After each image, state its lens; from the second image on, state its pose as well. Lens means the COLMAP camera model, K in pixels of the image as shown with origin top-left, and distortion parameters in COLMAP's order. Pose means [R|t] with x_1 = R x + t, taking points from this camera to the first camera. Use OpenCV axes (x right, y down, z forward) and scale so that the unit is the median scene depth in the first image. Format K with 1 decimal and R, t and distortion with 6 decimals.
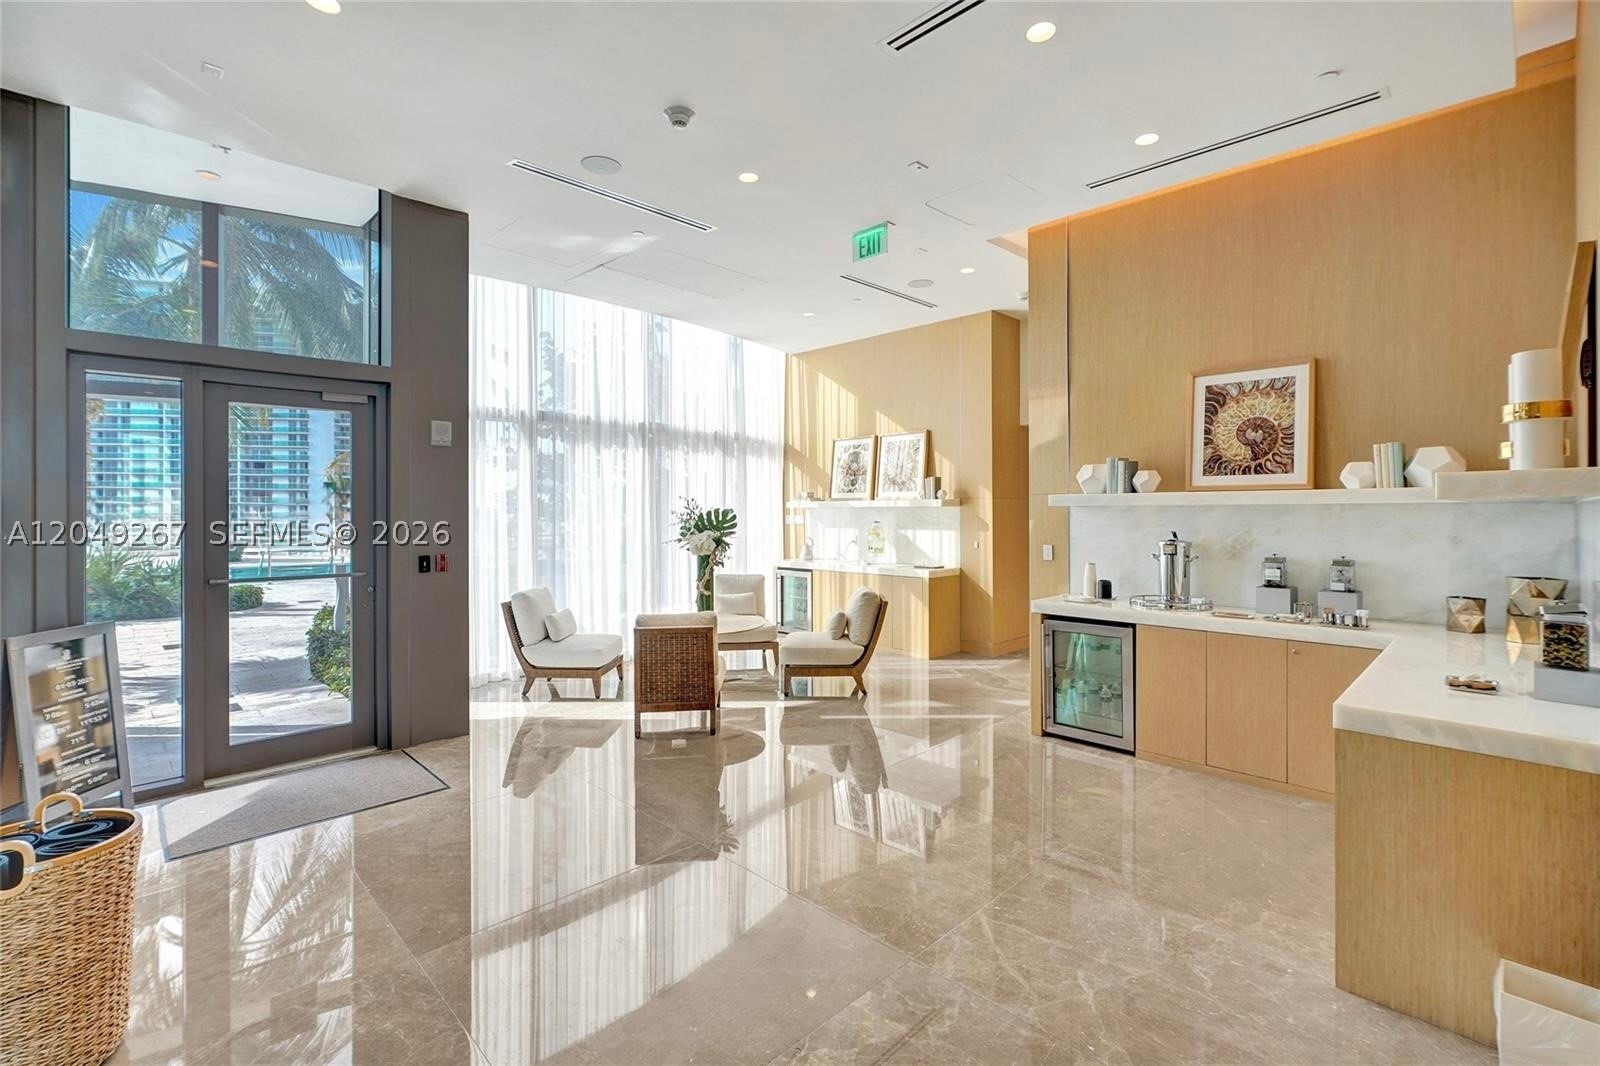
lens RADIAL K [[716.0, 0, 791.7], [0, 716.0, 508.2], [0, 0, 1]] dist [-0.003584, 0.000103]
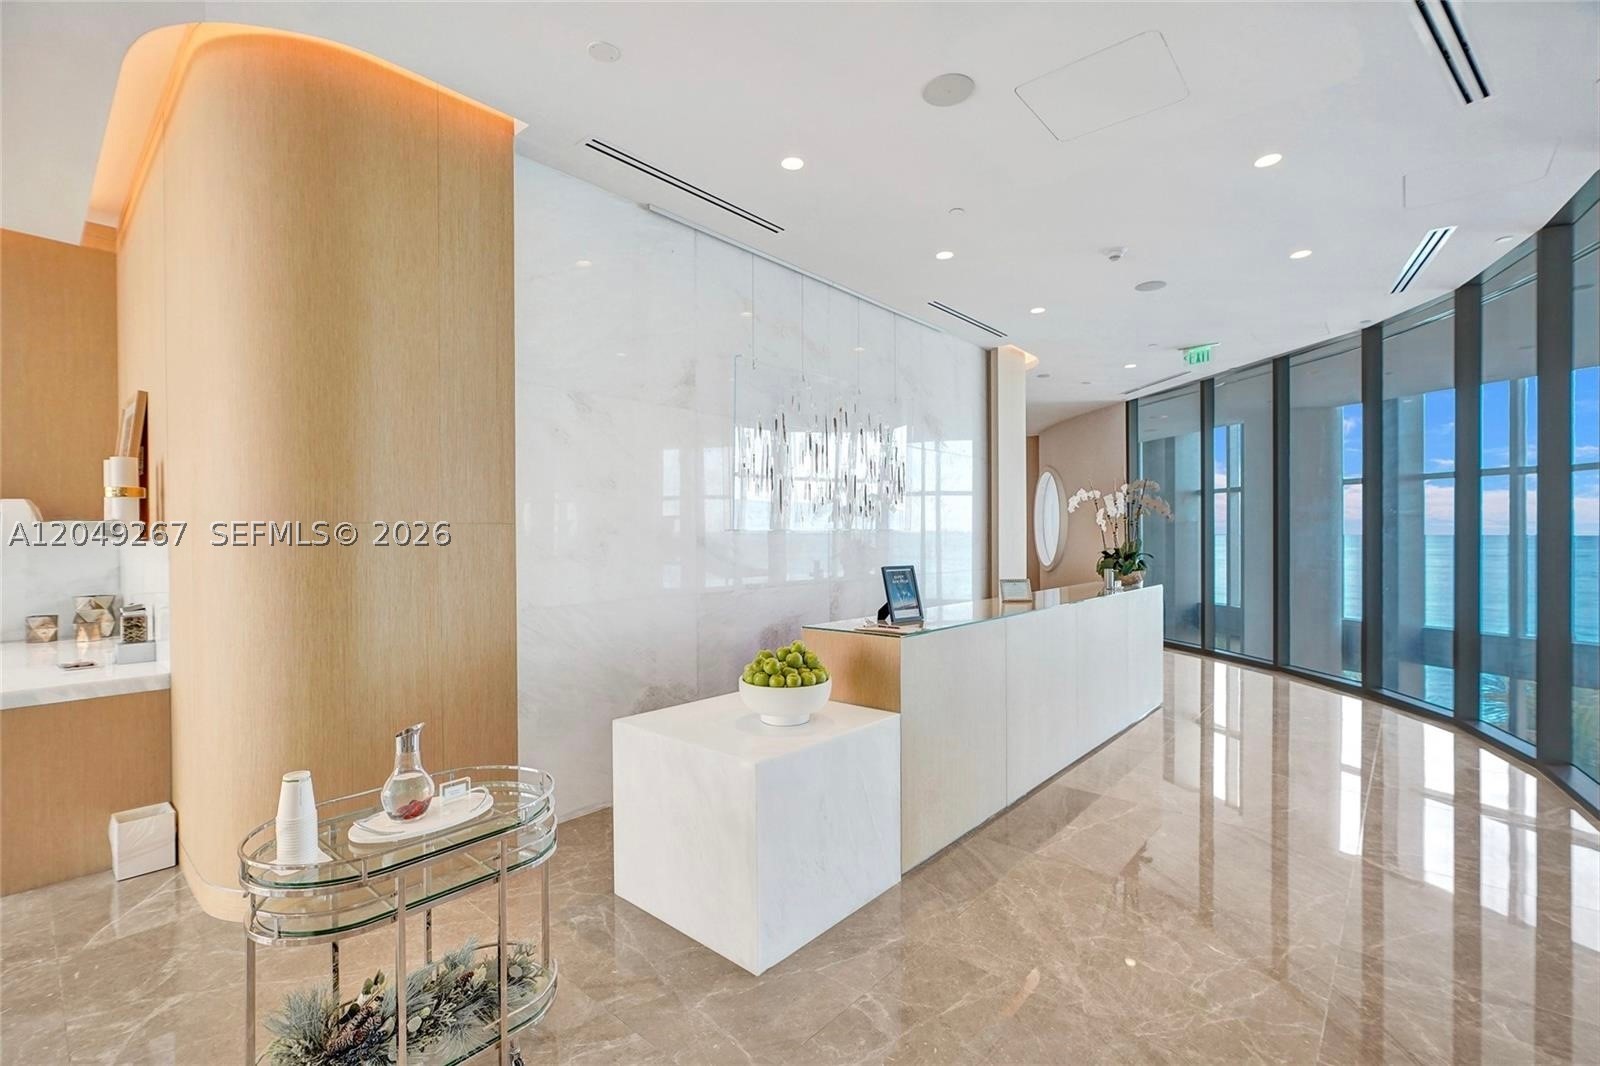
lens RADIAL K [[716.0, 0, 798.6], [0, 716.0, 536.2], [0, 0, 1]] dist [-0.003584, 0.000103]
pose [[-0.068953, 0.000910, 0.997619, -0.469990], [0.003642, 0.999993, -0.000660, -0.014456], [-0.997613, 0.003588, -0.068956, -0.300522]]
